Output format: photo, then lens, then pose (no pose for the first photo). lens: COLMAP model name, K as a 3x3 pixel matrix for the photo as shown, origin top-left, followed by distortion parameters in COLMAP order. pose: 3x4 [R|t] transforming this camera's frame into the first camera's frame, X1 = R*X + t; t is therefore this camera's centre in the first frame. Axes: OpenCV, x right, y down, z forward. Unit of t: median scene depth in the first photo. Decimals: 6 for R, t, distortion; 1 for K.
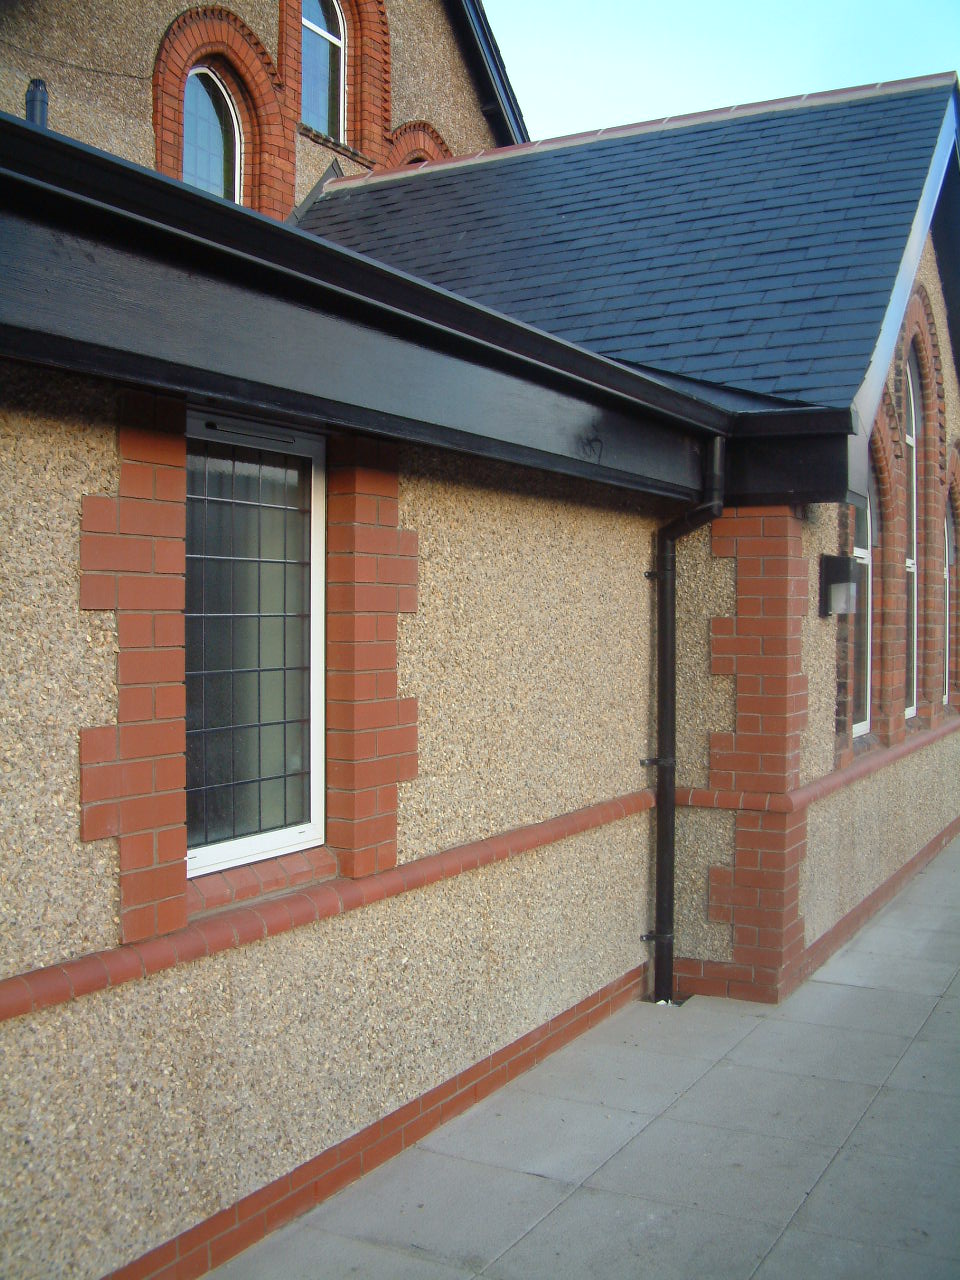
lens RADIAL K [[1341.0, 0, 480.0], [0, 1341.0, 640.0], [0, 0, 1]] dist [-0.231774, 0.154520]
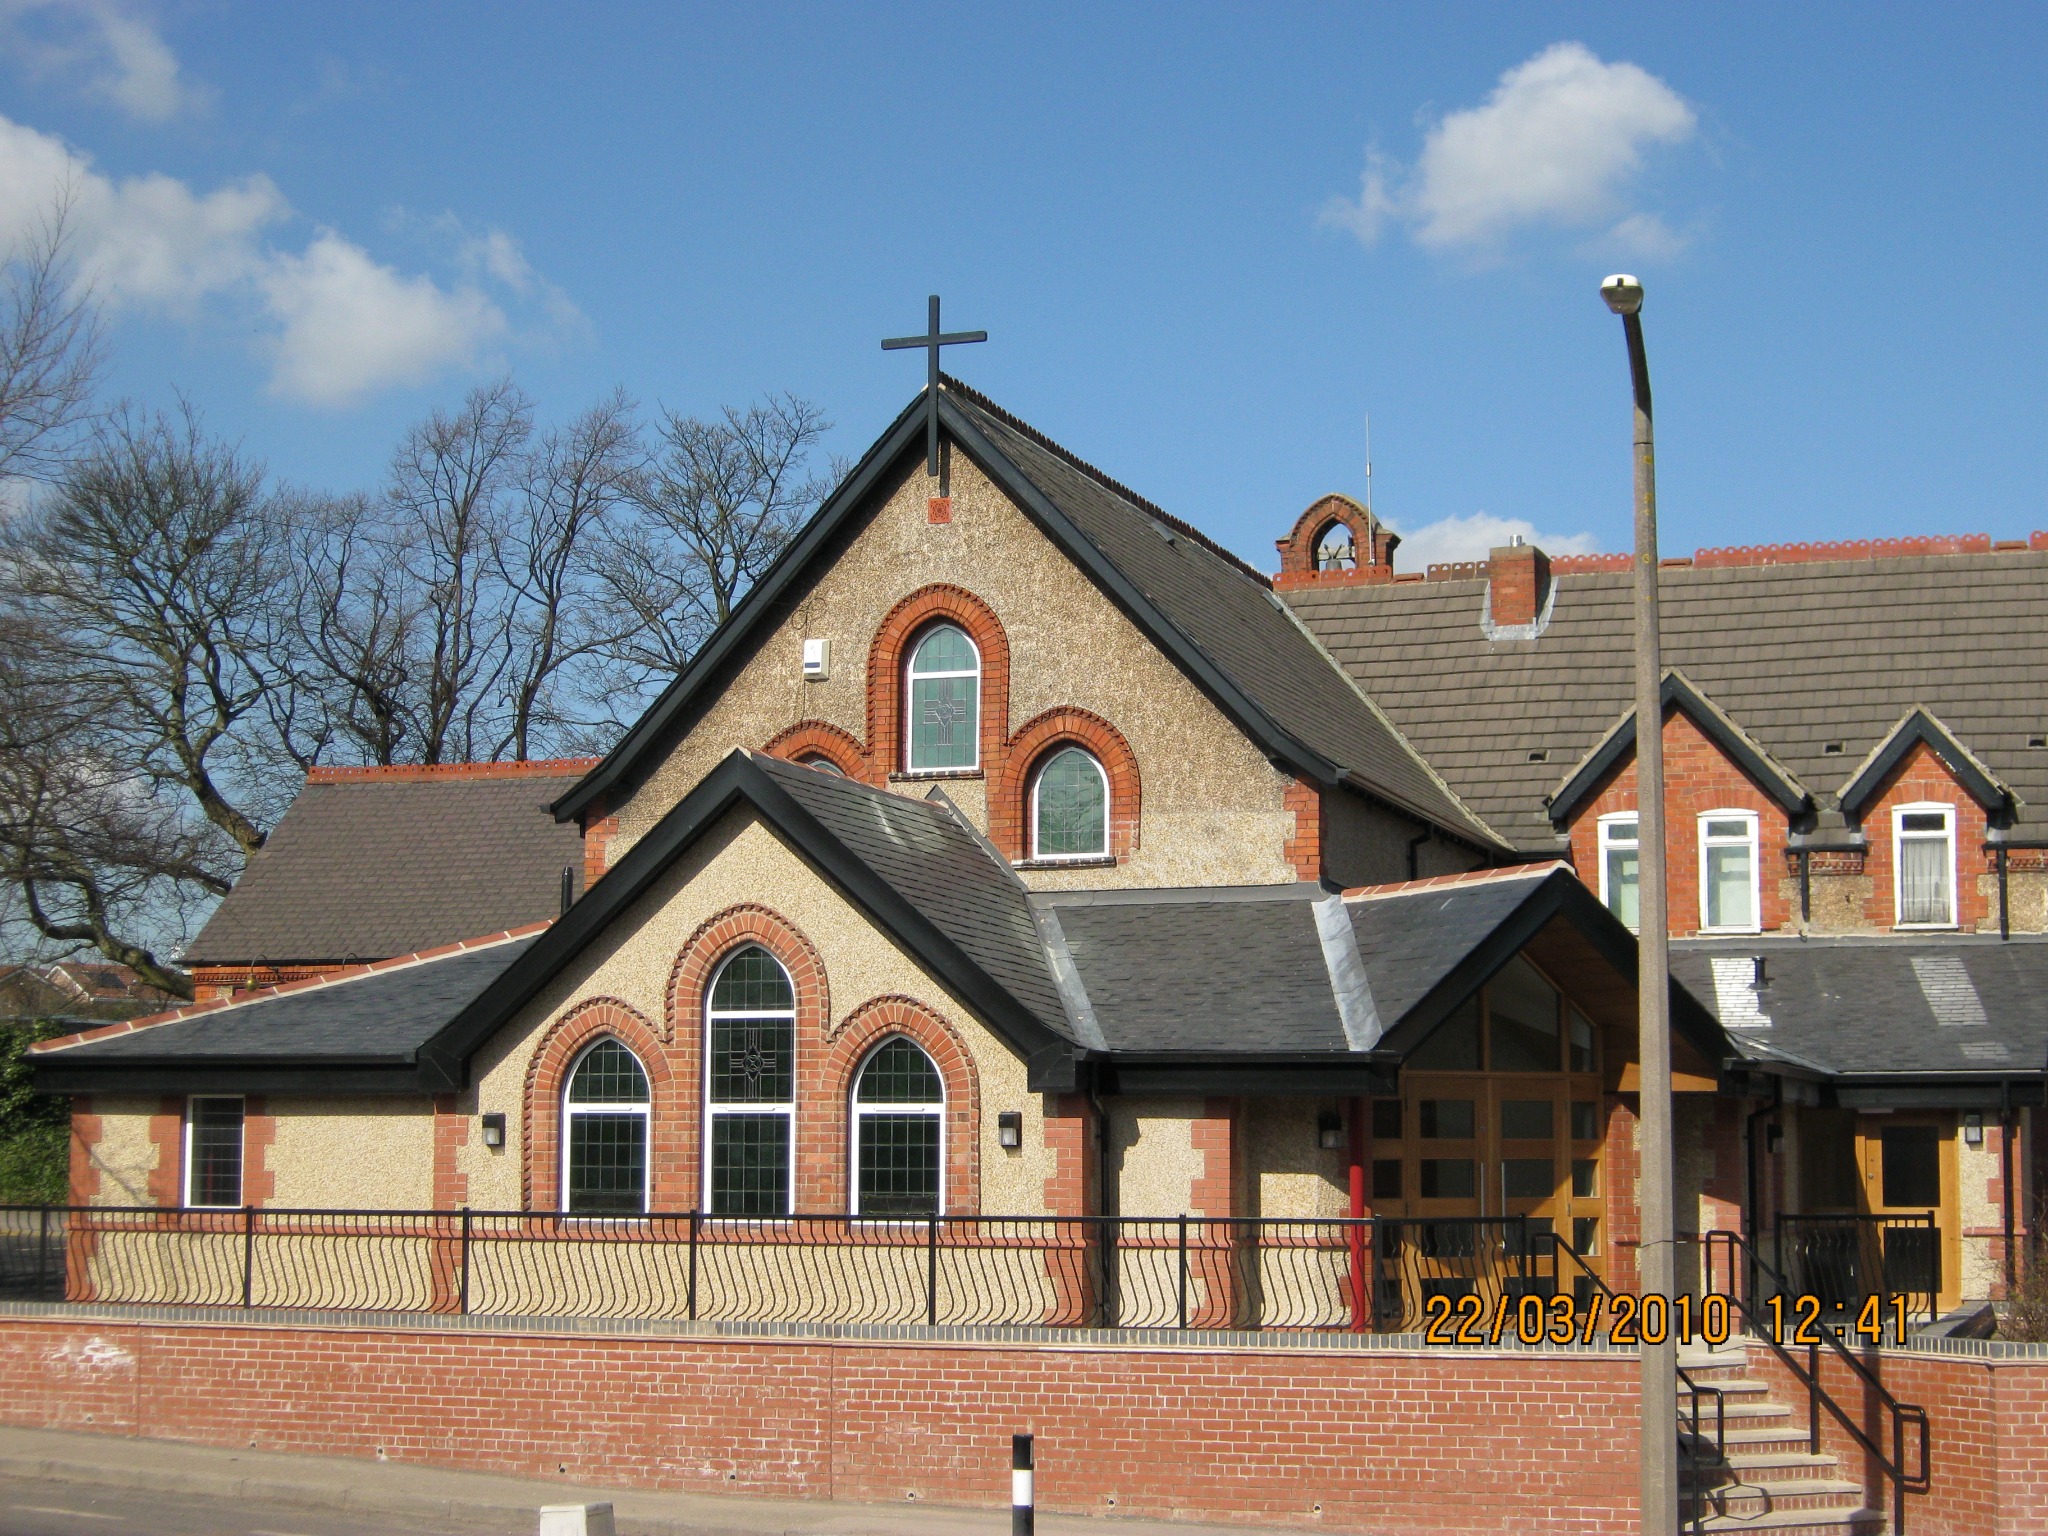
lens RADIAL K [[3302.5, 0, 1021.2], [0, 3302.5, 789.3], [0, 0, 1]] dist [-0.067897, -0.120885]
pose [[0.168312, -0.107628, -0.979840, 3.476760], [-0.018662, 0.993495, -0.112333, -0.006004], [0.985557, 0.037193, 0.165208, 0.622724]]
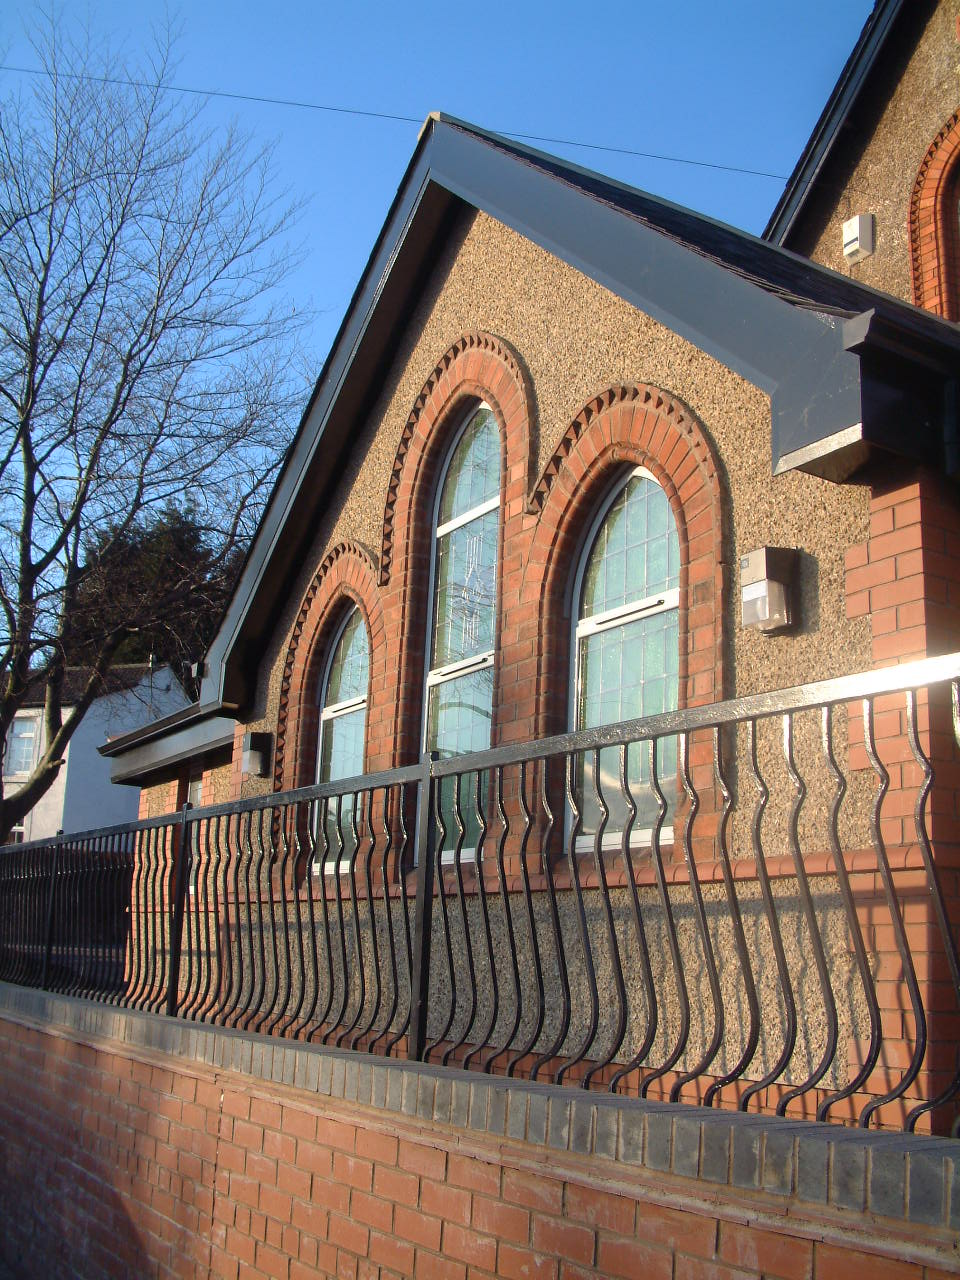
lens RADIAL K [[1341.0, 0, 480.0], [0, 1341.0, 640.0], [0, 0, 1]] dist [-0.231774, 0.154520]
pose [[-0.508234, -0.230380, -0.829833, 0.908158], [-0.059743, 0.970666, -0.232889, 0.106265], [0.859144, -0.068786, -0.507089, 1.289141]]
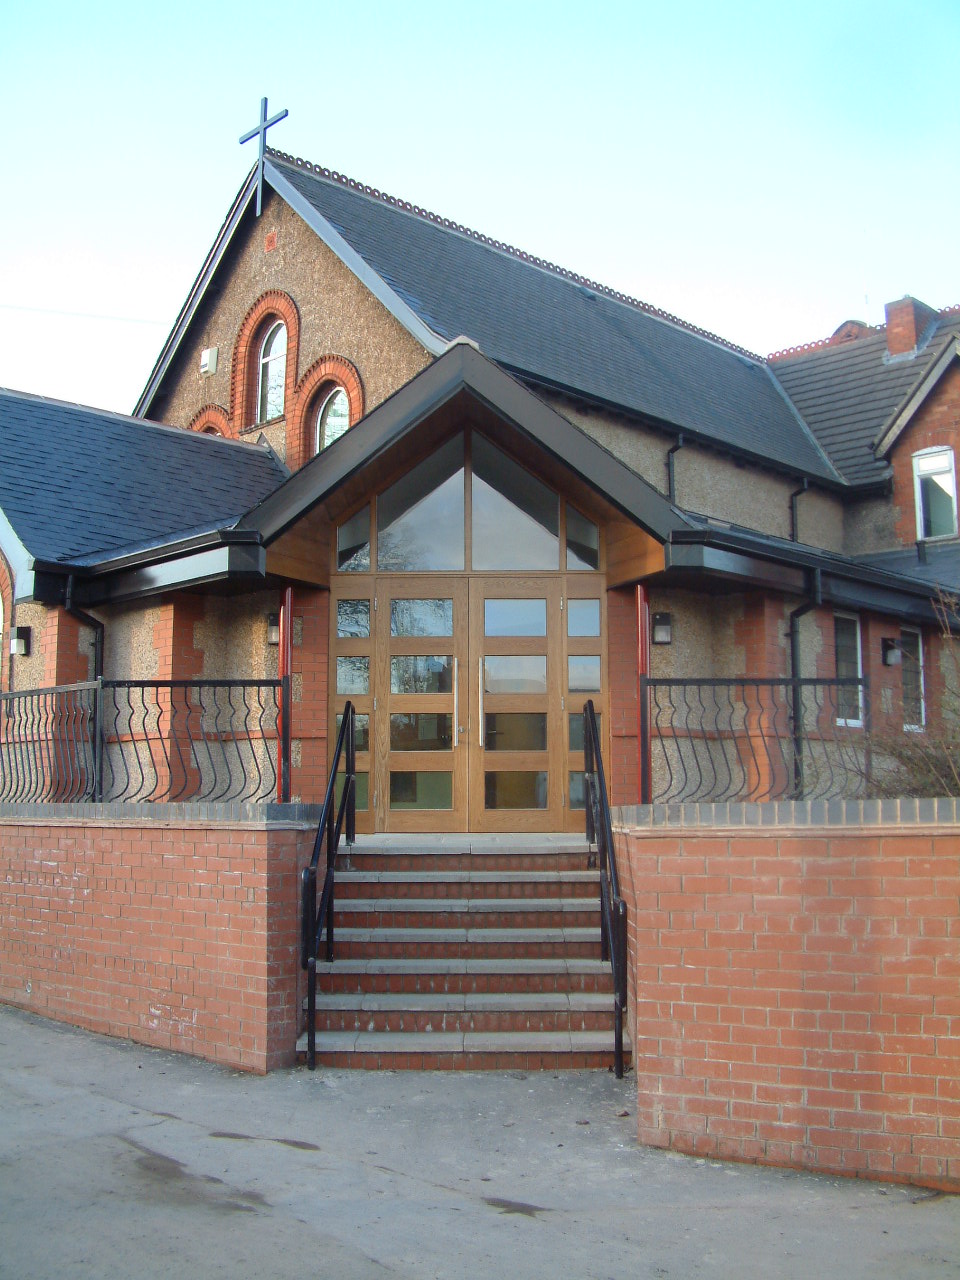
lens RADIAL K [[1341.0, 0, 480.0], [0, 1341.0, 640.0], [0, 0, 1]] dist [-0.231774, 0.154520]
pose [[-0.271369, -0.124793, -0.954351, 1.637699], [-0.011390, 0.991906, -0.126466, 0.134943], [0.962408, -0.023449, -0.270594, 1.978531]]
